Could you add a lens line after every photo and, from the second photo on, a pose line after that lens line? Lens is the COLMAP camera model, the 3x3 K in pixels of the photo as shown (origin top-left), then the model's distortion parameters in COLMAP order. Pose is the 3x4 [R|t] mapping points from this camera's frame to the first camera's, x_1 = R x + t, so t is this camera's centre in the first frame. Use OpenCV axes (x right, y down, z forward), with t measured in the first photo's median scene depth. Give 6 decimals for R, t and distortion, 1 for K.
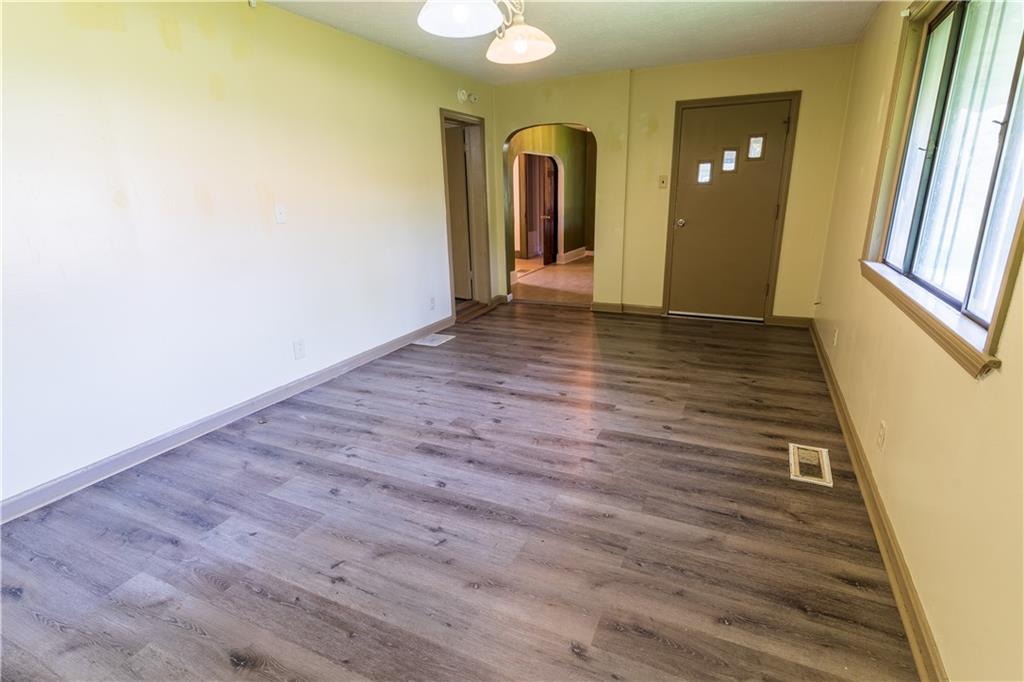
lens RADIAL K [[513.9, 0, 512.0], [0, 513.9, 341.0], [0, 0, 1]] dist [0.003547, 0.000001]
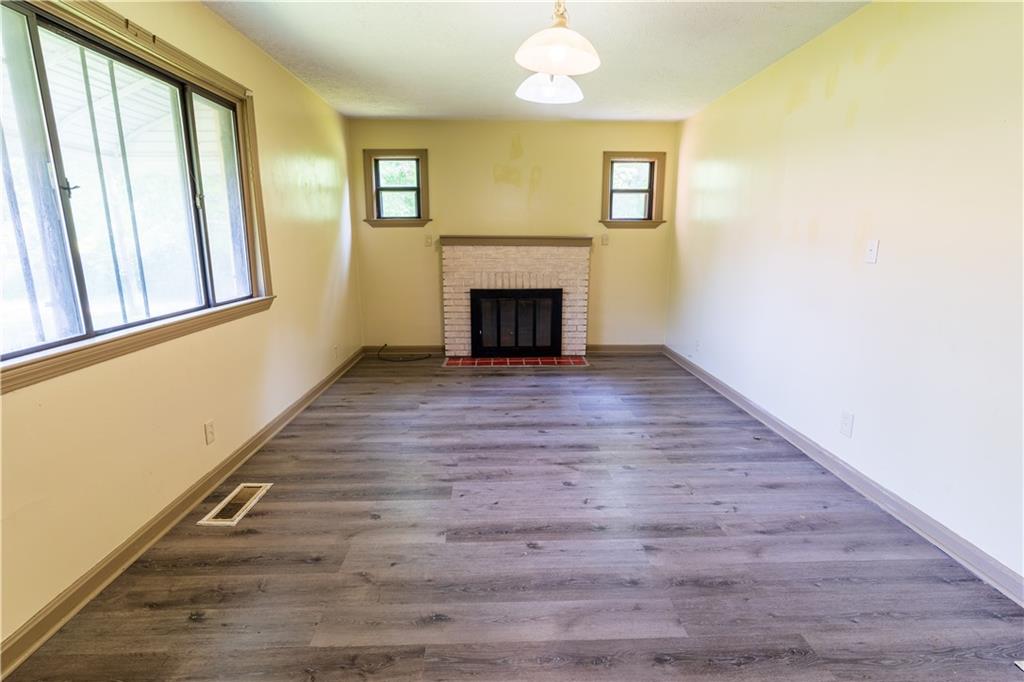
lens RADIAL K [[513.9, 0, 512.0], [0, 513.9, 341.0], [0, 0, 1]] dist [0.003547, 0.000001]
pose [[-0.894042, 0.111022, -0.434009, 0.444205], [-0.105498, 0.889379, 0.444831, -0.478790], [0.435384, 0.443485, -0.783429, 1.657116]]
